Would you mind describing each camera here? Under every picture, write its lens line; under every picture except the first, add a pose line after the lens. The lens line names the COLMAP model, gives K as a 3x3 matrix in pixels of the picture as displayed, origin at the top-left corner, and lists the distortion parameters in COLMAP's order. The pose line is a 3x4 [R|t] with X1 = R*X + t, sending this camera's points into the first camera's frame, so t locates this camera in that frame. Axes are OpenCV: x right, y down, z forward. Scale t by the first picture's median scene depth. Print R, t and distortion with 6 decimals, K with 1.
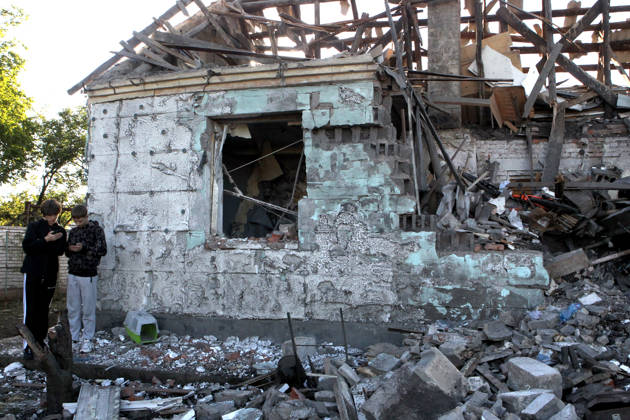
lens RADIAL K [[561.8, 0, 315.0], [0, 561.8, 210.0], [0, 0, 1]] dist [-0.120658, 0.099266]
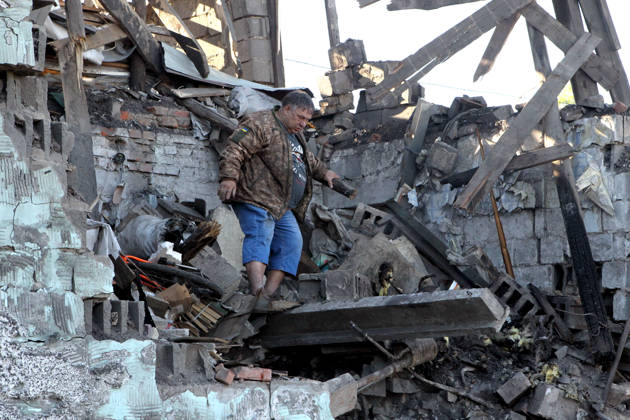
lens RADIAL K [[1527.0, 0, 315.0], [0, 1527.0, 210.0], [0, 0, 1]] dist [0.096674, 0.640303]
pose [[0.534488, 0.070455, 0.842234, -0.686614], [-0.051514, 0.997382, -0.050742, -0.008098], [-0.843605, -0.016266, 0.536718, 0.237105]]
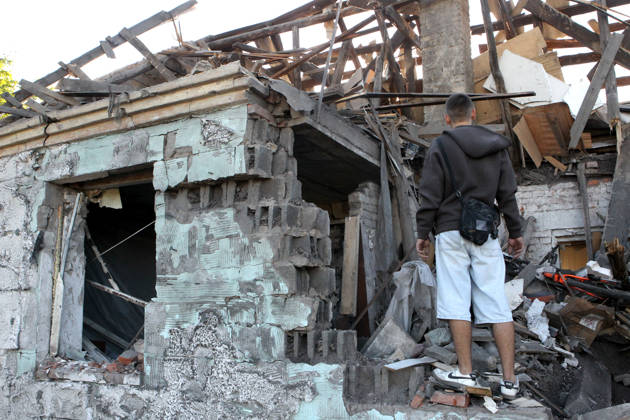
lens RADIAL K [[555.2, 0, 315.0], [0, 555.2, 210.0], [0, 0, 1]] dist [-0.115640, 0.098708]
pose [[0.978953, -0.058768, -0.195442, 0.282218], [0.038010, 0.993390, -0.108316, -0.049082], [0.200515, 0.098607, 0.974715, 0.435377]]
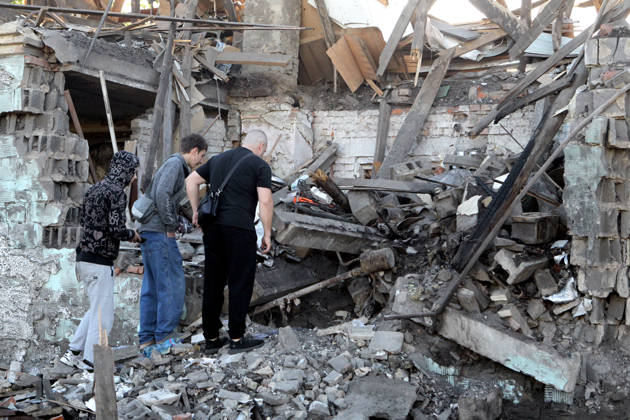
lens RADIAL K [[1121.7, 0, 315.0], [0, 1121.7, 210.0], [0, 0, 1]] dist [-0.008174, 0.075913]
pose [[0.977411, 0.003054, -0.211325, 0.824414], [-0.000648, 0.999934, 0.011456, -0.032329], [0.211346, -0.011060, 0.977349, -0.449730]]
